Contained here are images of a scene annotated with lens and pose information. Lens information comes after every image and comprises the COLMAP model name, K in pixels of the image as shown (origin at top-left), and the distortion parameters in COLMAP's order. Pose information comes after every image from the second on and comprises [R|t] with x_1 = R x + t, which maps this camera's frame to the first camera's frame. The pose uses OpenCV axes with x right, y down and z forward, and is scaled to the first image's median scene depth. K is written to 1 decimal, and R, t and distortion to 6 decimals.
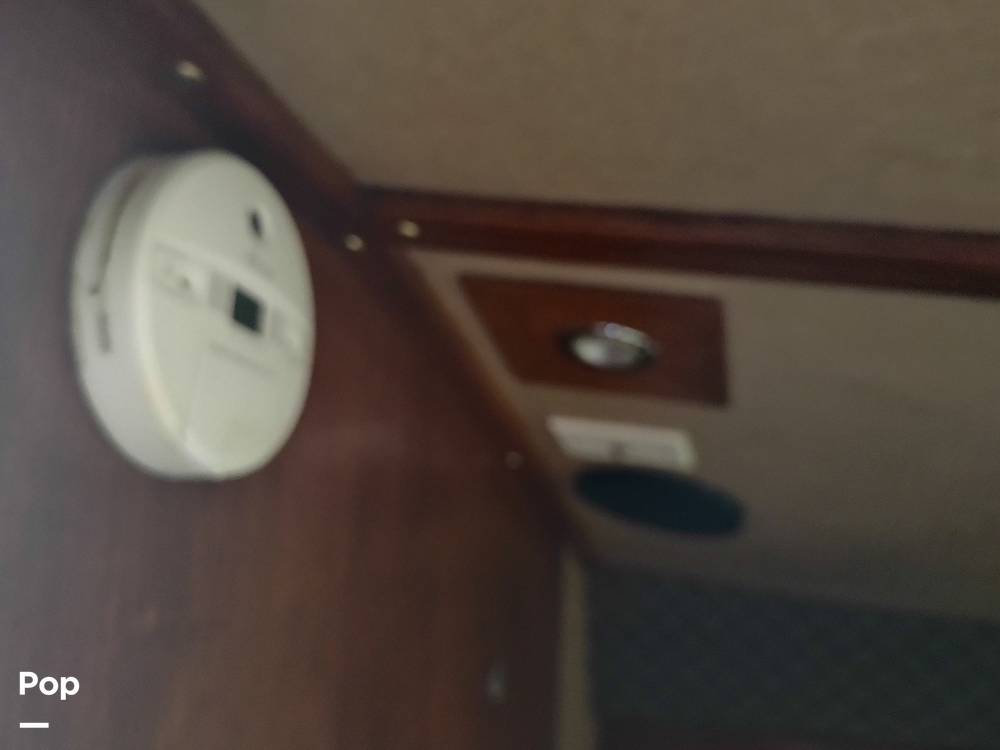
lens RADIAL K [[862.4, 0, 504.7], [0, 862.4, 377.4], [0, 0, 1]] dist [0.093050, -0.183802]
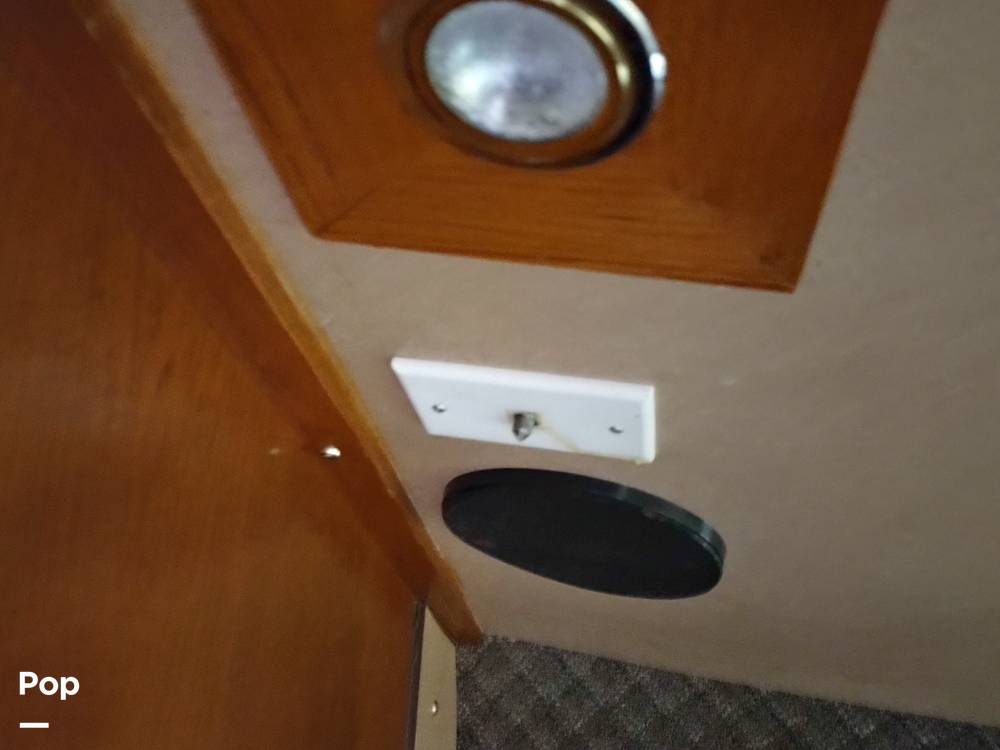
lens RADIAL K [[862.4, 0, 504.7], [0, 862.4, 377.4], [0, 0, 1]] dist [0.093050, -0.183802]
pose [[0.989639, 0.048360, 0.135190, 0.046443], [-0.041546, 0.997742, -0.052777, 0.078459], [-0.137437, 0.046614, 0.989413, 0.455825]]
